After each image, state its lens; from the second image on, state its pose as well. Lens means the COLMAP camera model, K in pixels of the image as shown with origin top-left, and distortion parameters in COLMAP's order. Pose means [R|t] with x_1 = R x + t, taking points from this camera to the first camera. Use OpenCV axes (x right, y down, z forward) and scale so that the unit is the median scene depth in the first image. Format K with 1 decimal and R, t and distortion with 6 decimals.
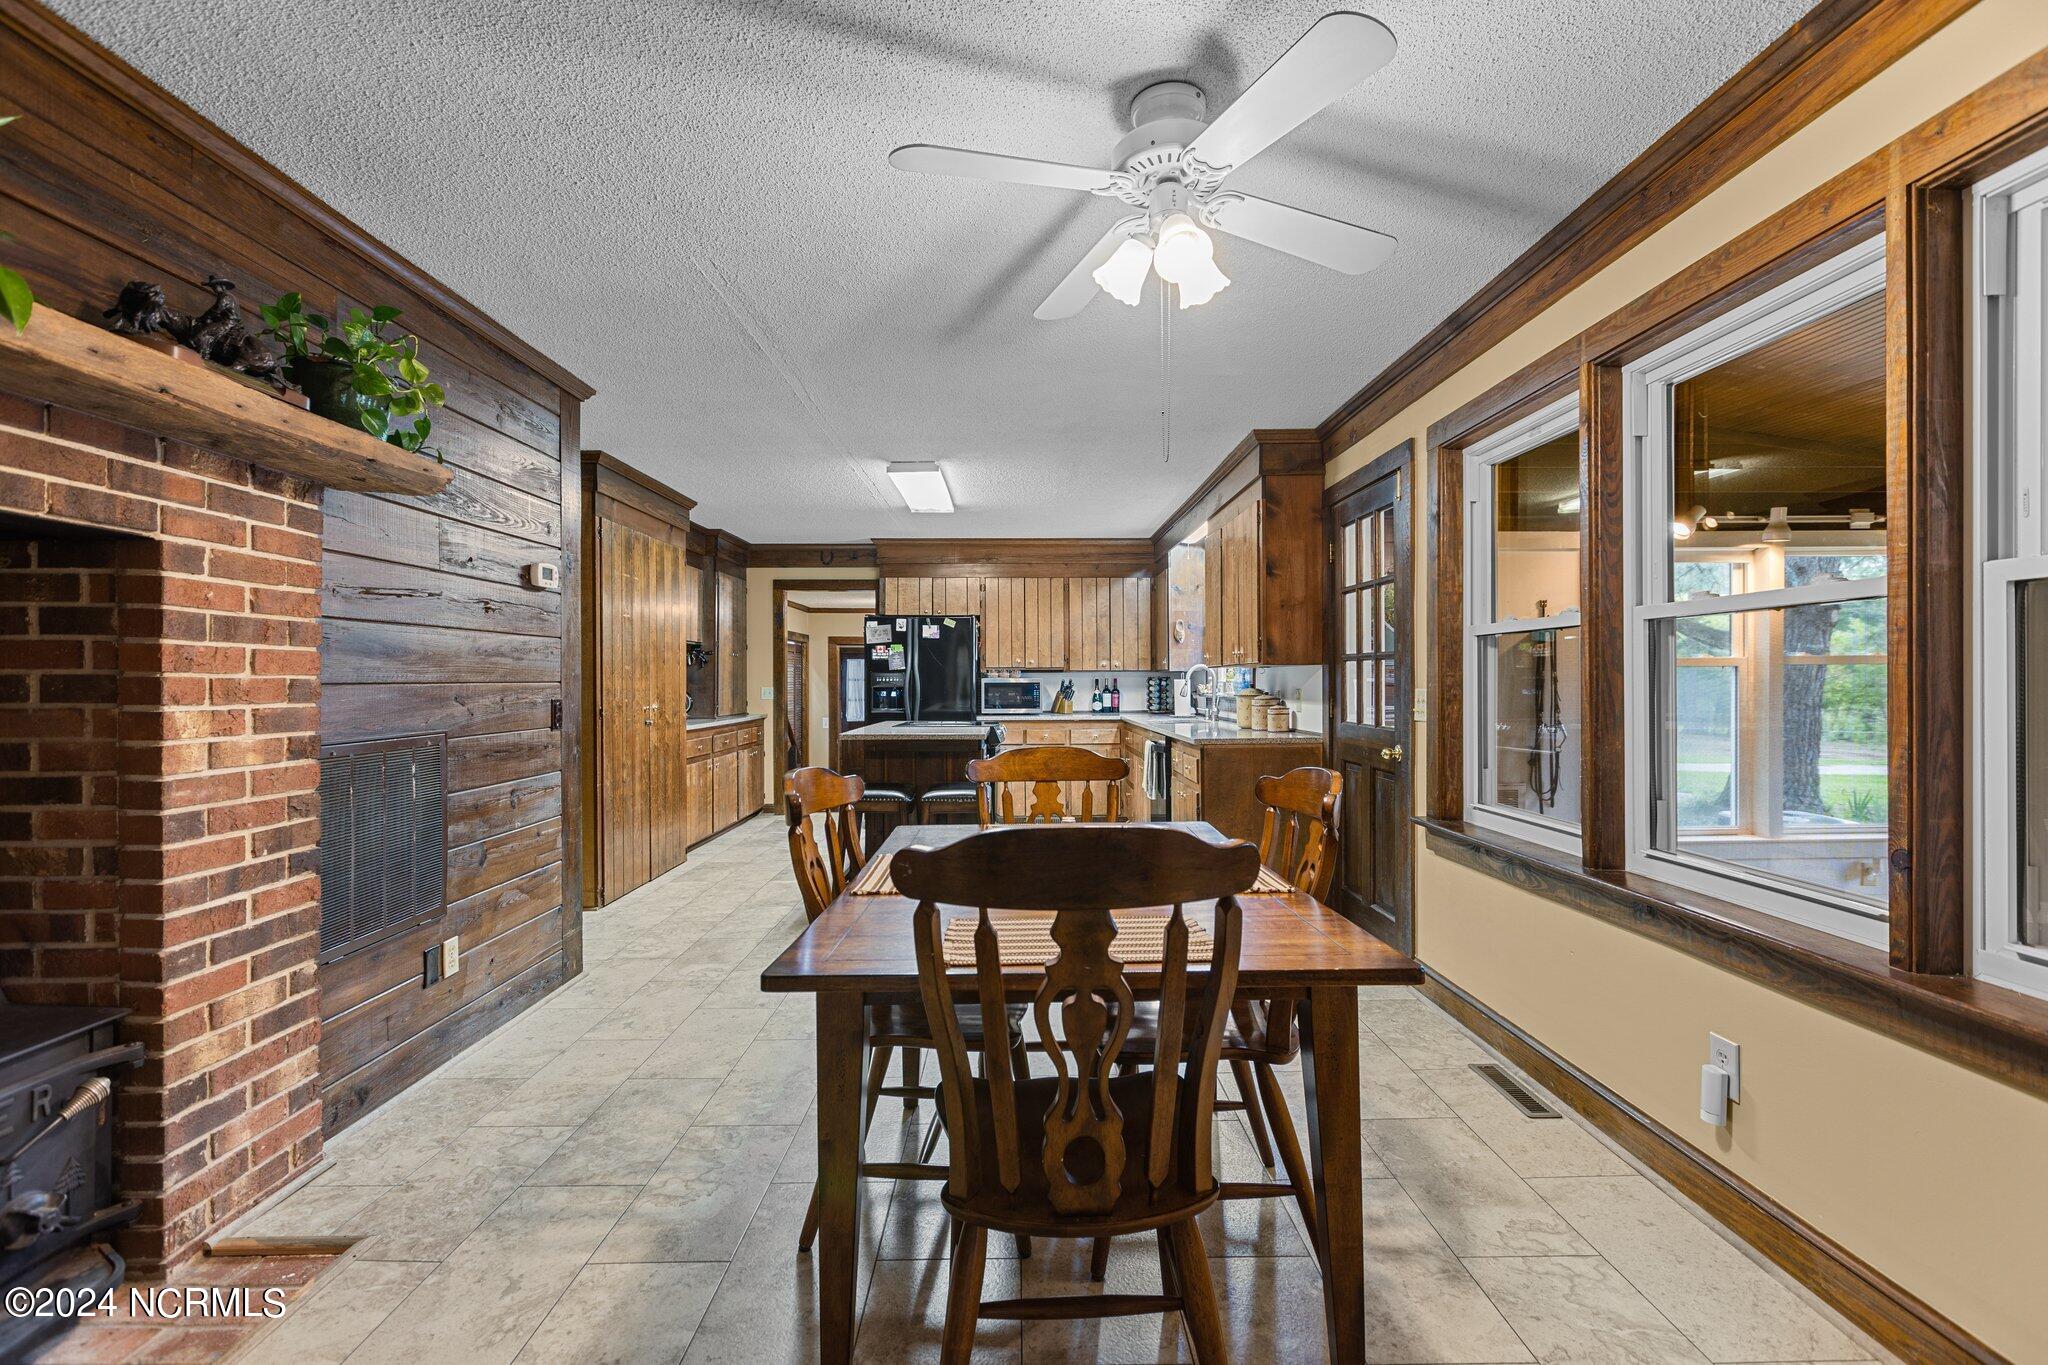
lens RADIAL K [[908.9, 0, 1021.9], [0, 908.9, 669.7], [0, 0, 1]] dist [-0.000652, 0.001514]
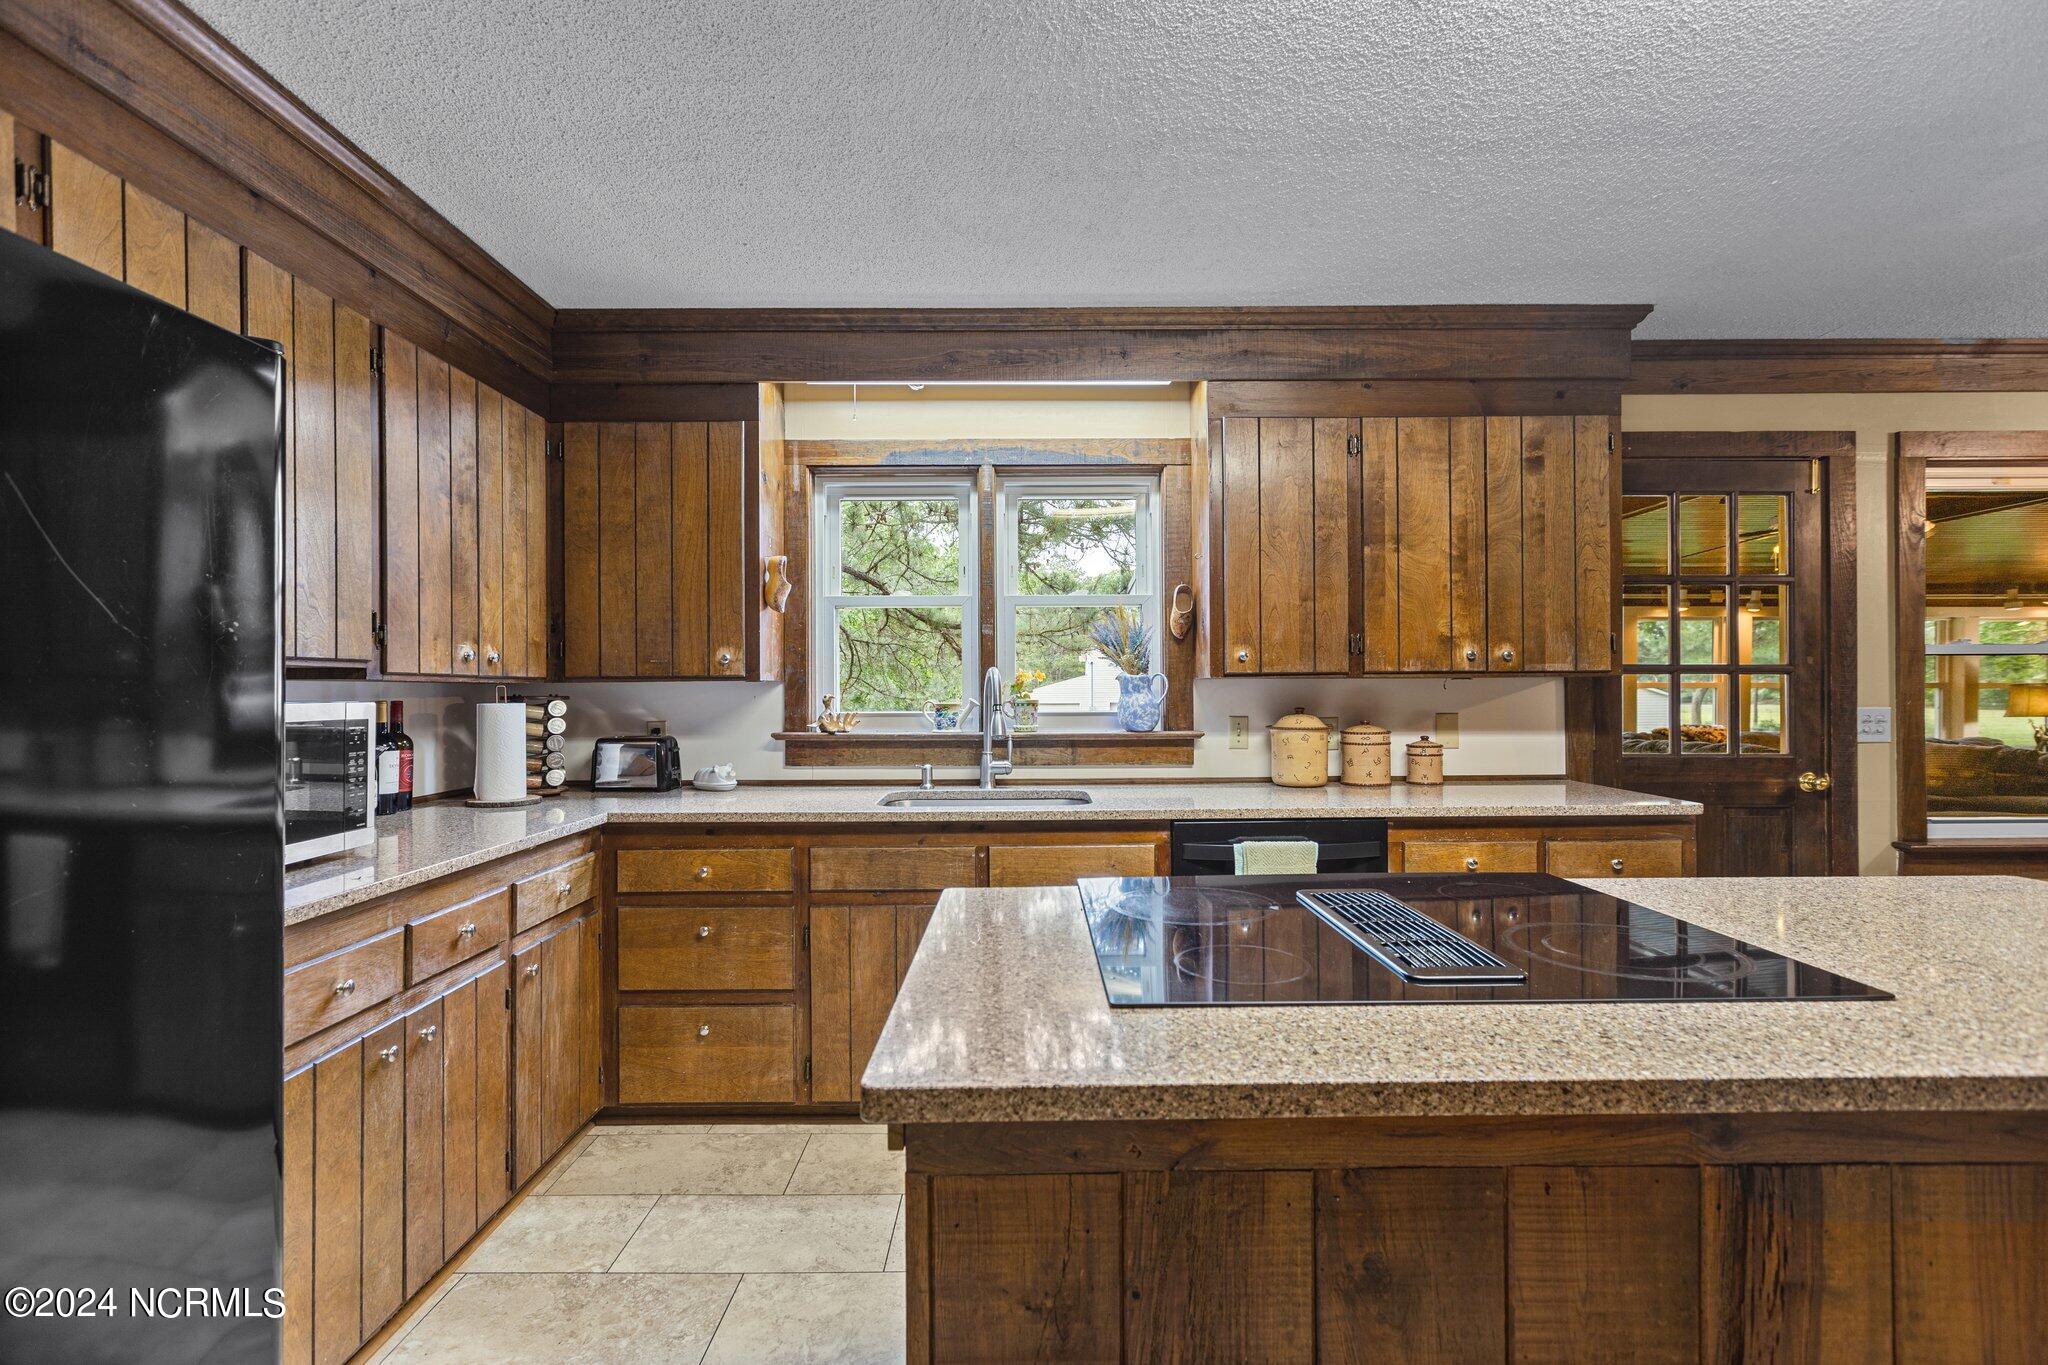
lens RADIAL K [[908.9, 0, 1011.3], [0, 908.9, 692.4], [0, 0, 1]] dist [-0.000652, 0.001514]
pose [[0.006825, 0.002391, 0.999974, -0.215181], [-0.007198, 0.999971, -0.002342, 0.006126], [-0.999951, -0.007182, 0.006842, 0.812383]]
